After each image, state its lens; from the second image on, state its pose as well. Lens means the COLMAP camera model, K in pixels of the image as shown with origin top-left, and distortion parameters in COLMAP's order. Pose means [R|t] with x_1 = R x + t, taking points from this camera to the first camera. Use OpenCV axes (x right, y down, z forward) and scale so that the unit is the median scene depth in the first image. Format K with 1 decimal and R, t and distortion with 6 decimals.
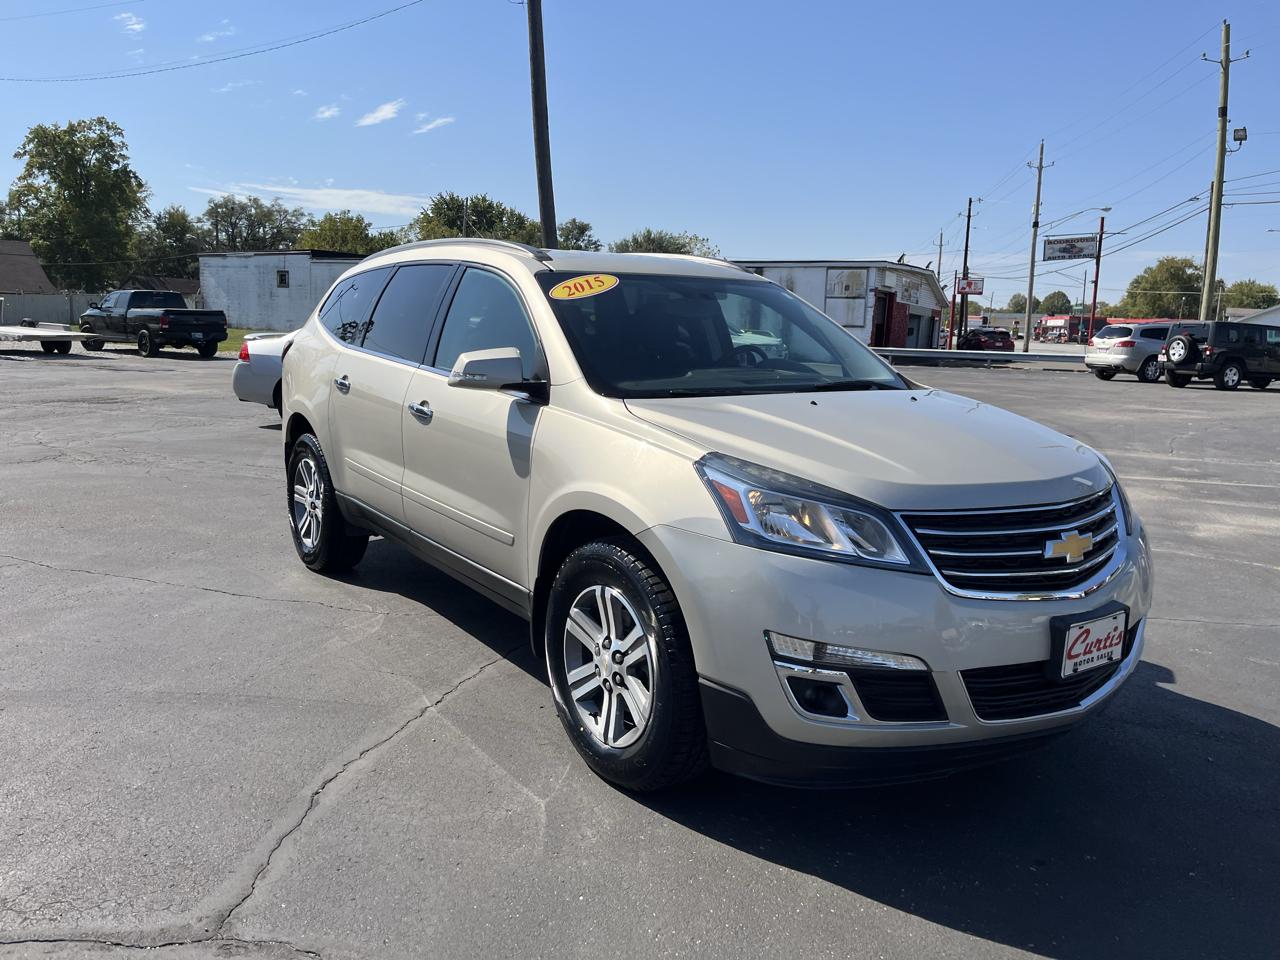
lens RADIAL K [[968.6, 0, 650.1], [0, 968.6, 476.5], [0, 0, 1]] dist [0.069951, -0.099344]
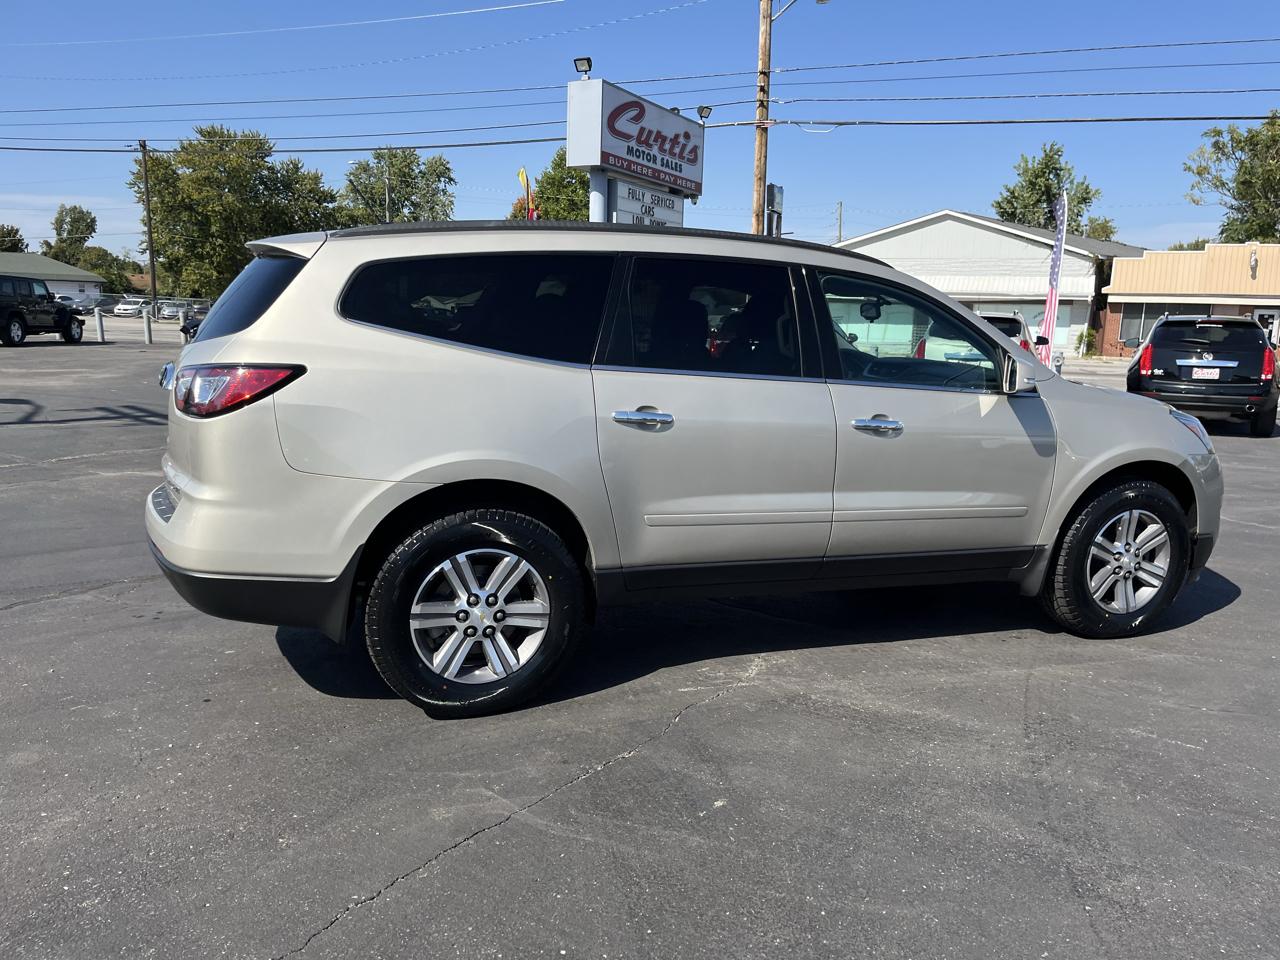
lens RADIAL K [[969.2, 0, 652.8], [0, 969.2, 482.5], [0, 0, 1]] dist [0.054273, -0.061144]
pose [[0.255283, -0.190891, 0.947835, -0.885255], [0.131348, 0.978075, 0.161605, -0.143308], [-0.957903, 0.083241, 0.274759, 0.691196]]
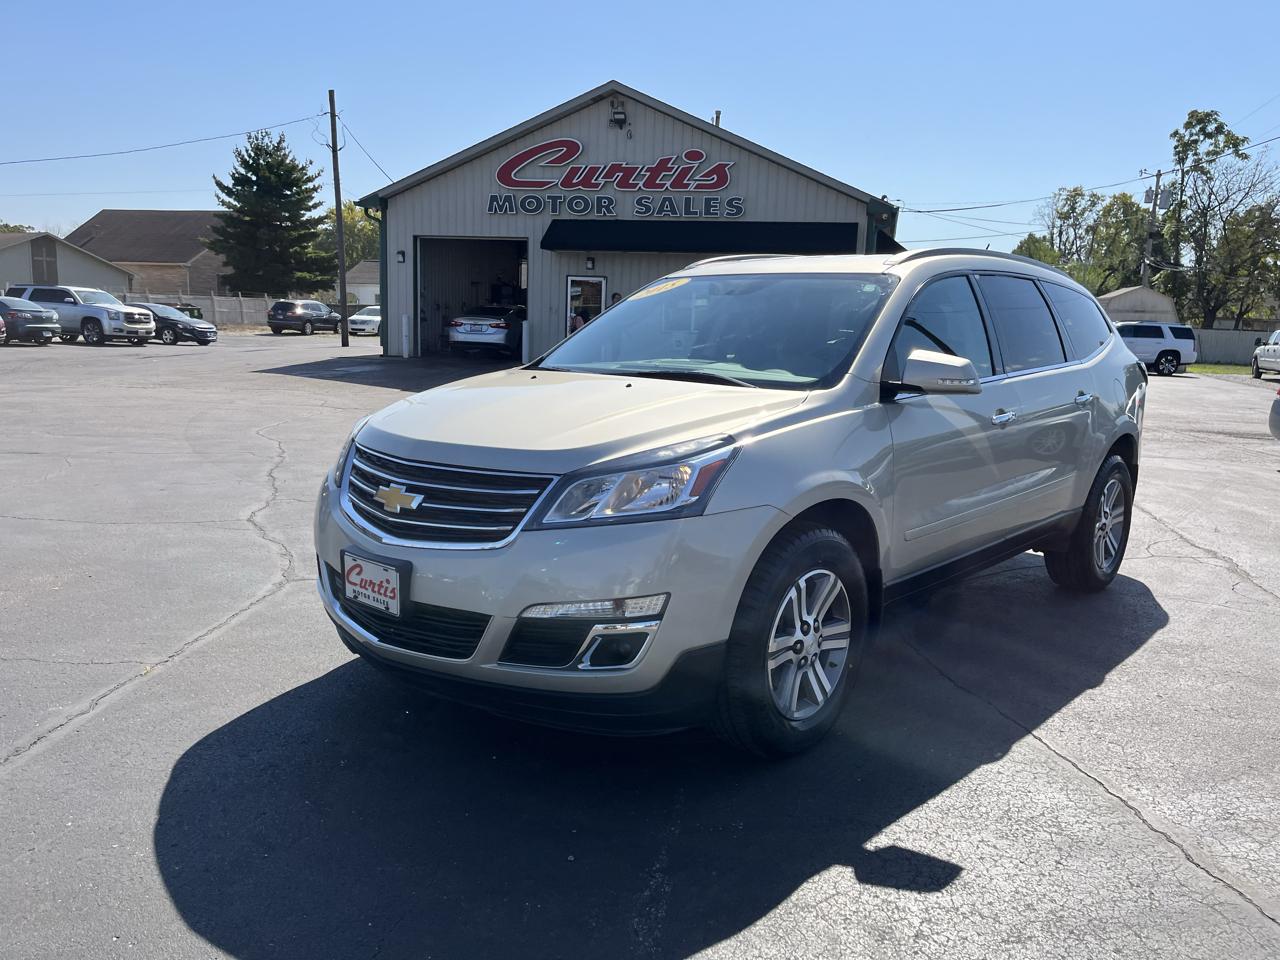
lens RADIAL K [[967.3, 0, 652.1], [0, 967.3, 484.0], [0, 0, 1]] dist [0.066661, -0.088642]
pose [[0.215367, 0.137067, -0.966866, 0.772901], [-0.178166, 0.978997, 0.099101, -0.052097], [0.960143, 0.150920, 0.235265, 0.505614]]
